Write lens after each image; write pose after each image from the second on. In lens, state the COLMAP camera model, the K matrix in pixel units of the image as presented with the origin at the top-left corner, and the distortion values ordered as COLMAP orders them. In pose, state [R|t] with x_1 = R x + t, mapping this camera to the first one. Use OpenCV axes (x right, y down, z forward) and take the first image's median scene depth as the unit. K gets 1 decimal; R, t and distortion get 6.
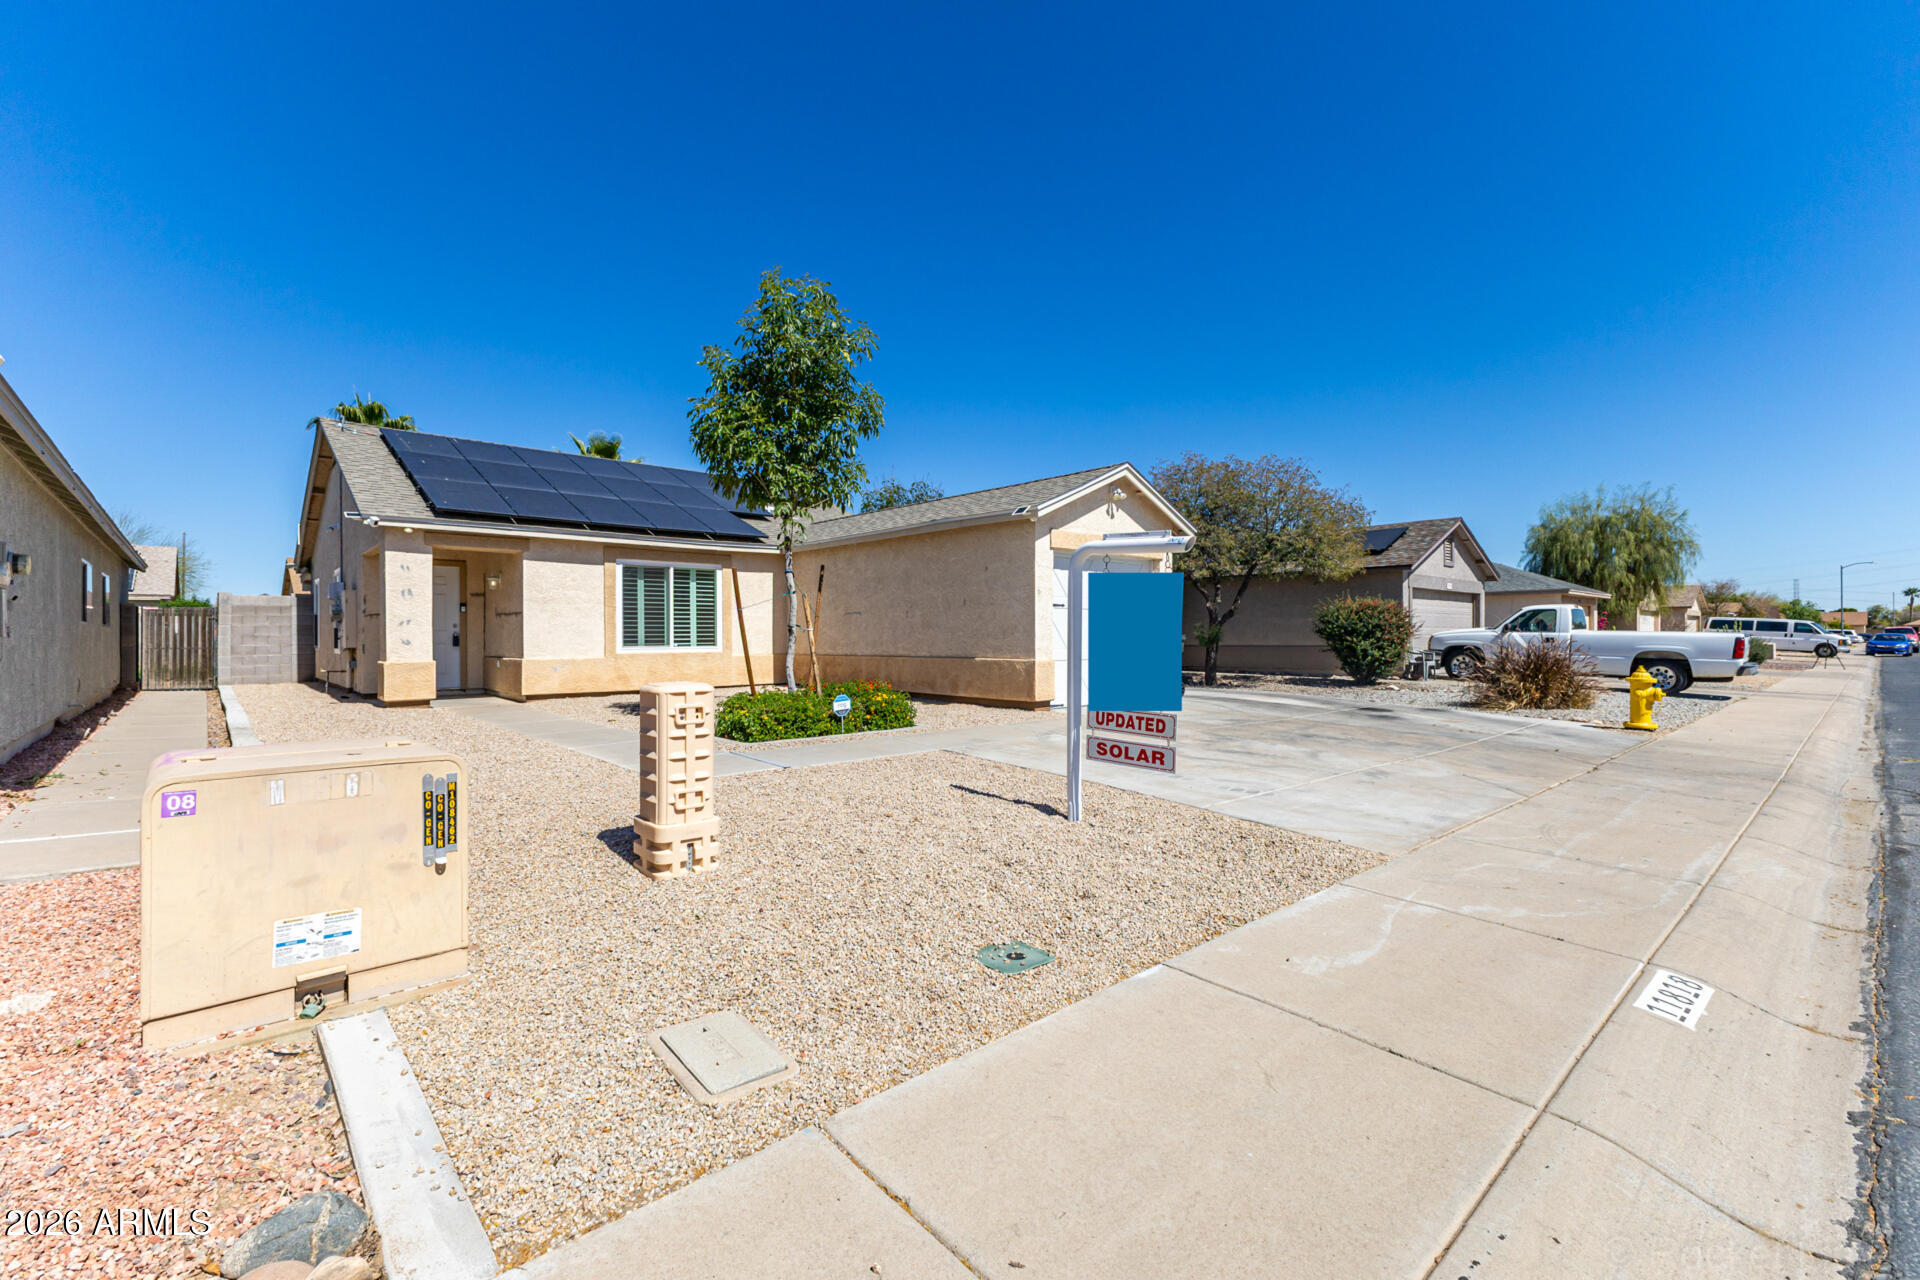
lens RADIAL K [[831.0, 0, 950.6], [0, 831.0, 641.8], [0, 0, 1]] dist [0.013853, -0.003370]
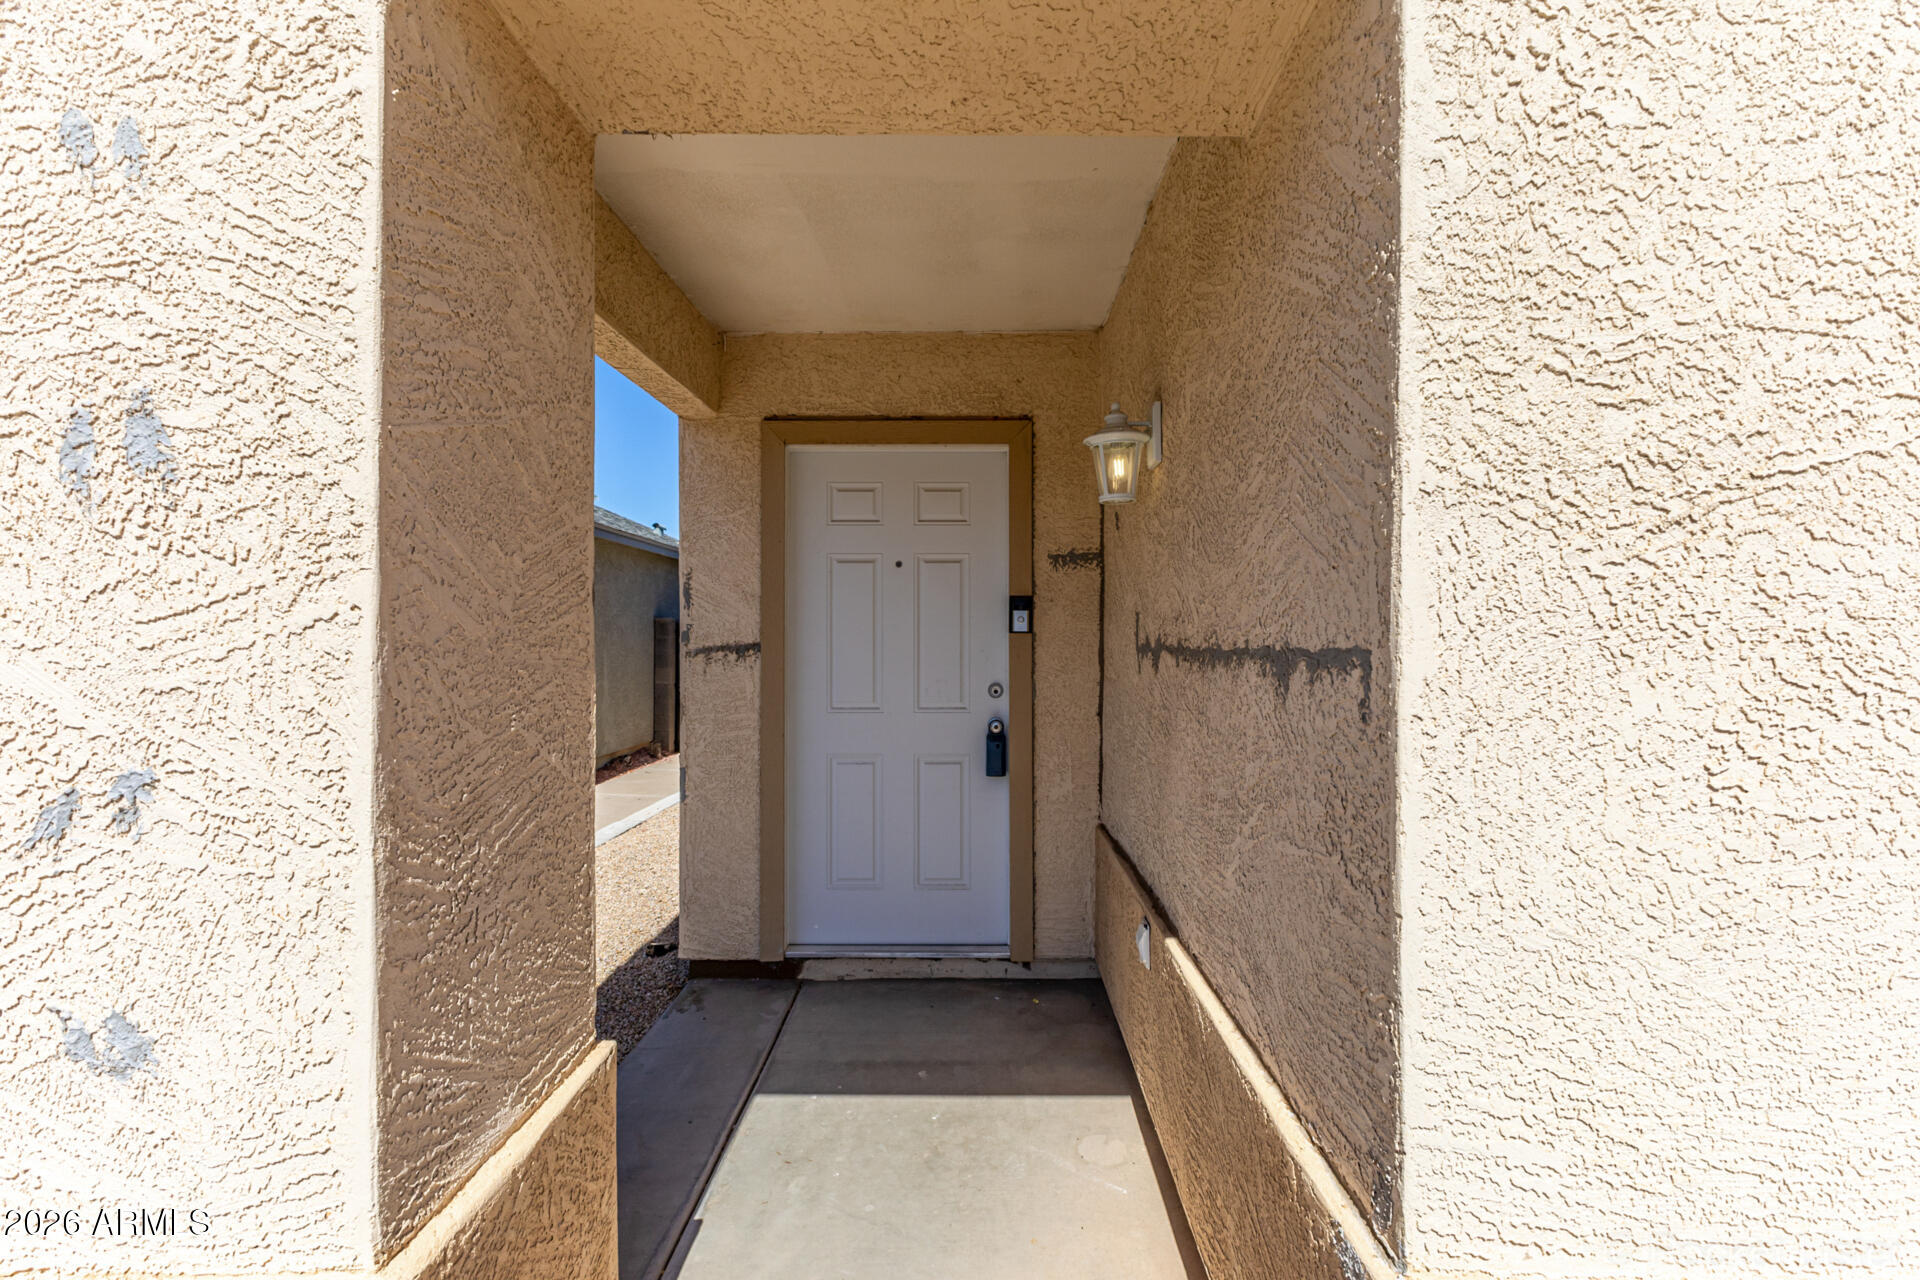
lens RADIAL K [[831.0, 0, 960.9], [0, 831.0, 640.6], [0, 0, 1]] dist [0.013853, -0.003370]
pose [[0.733526, -0.003126, -0.679655, -0.431021], [-0.003679, 0.999957, -0.008570, -0.031263], [0.679652, 0.008786, 0.733482, 0.805360]]
